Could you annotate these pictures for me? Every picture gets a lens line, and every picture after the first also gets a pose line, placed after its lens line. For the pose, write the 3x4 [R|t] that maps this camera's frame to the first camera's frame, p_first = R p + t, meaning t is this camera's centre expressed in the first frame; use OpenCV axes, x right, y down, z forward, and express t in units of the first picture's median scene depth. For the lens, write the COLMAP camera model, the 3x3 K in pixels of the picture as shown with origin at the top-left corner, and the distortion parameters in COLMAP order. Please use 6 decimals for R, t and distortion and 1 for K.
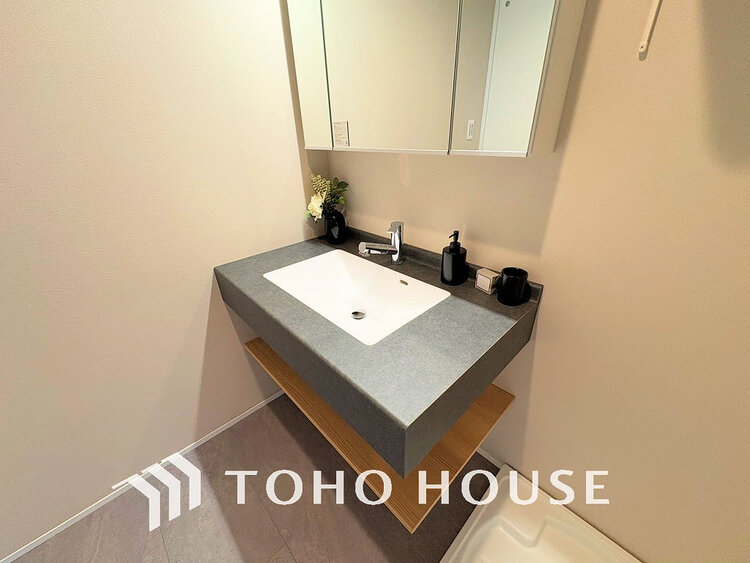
lens RADIAL K [[299.2, 0, 374.0], [0, 299.2, 281.3], [0, 0, 1]] dist [-0.001808, 0.000428]
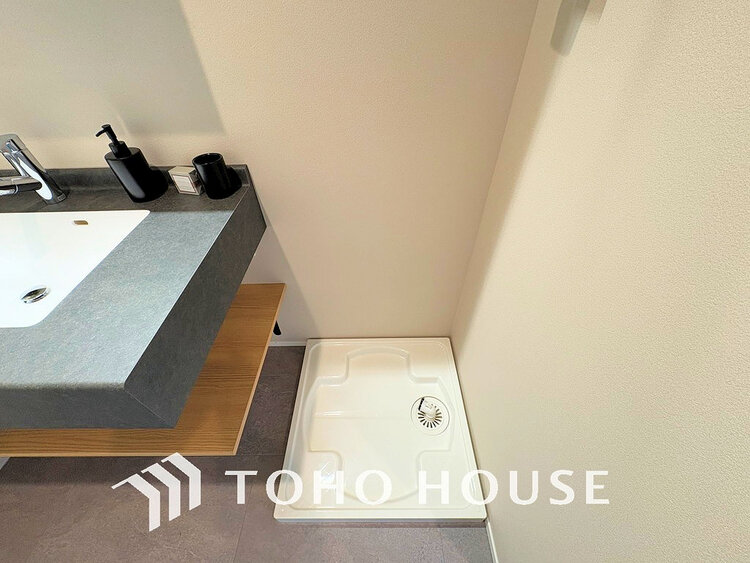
lens RADIAL K [[299.2, 0, 372.7], [0, 299.2, 278.8], [0, 0, 1]] dist [-0.001808, 0.000428]
pose [[0.691375, -0.488694, 0.532146, 0.133058], [0.328359, 0.868610, 0.371075, 0.082397], [-0.643570, -0.081817, 0.761002, 0.005973]]
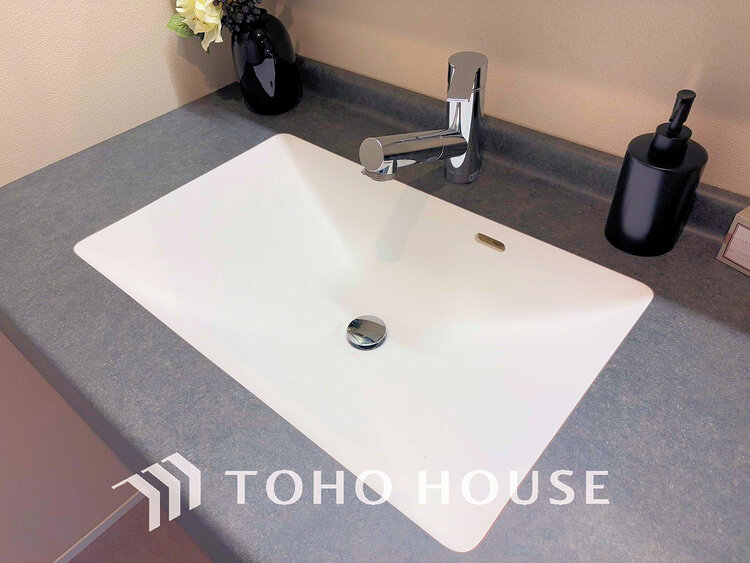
lens RADIAL K [[566.3, 0, 374.6], [0, 566.3, 284.0], [0, 0, 1]] dist [0.022192, -0.000470]
pose [[0.995126, -0.080832, 0.056489, -0.075340], [0.061957, 0.958124, 0.279569, -0.138863], [-0.076722, -0.274706, 0.958462, 0.353875]]
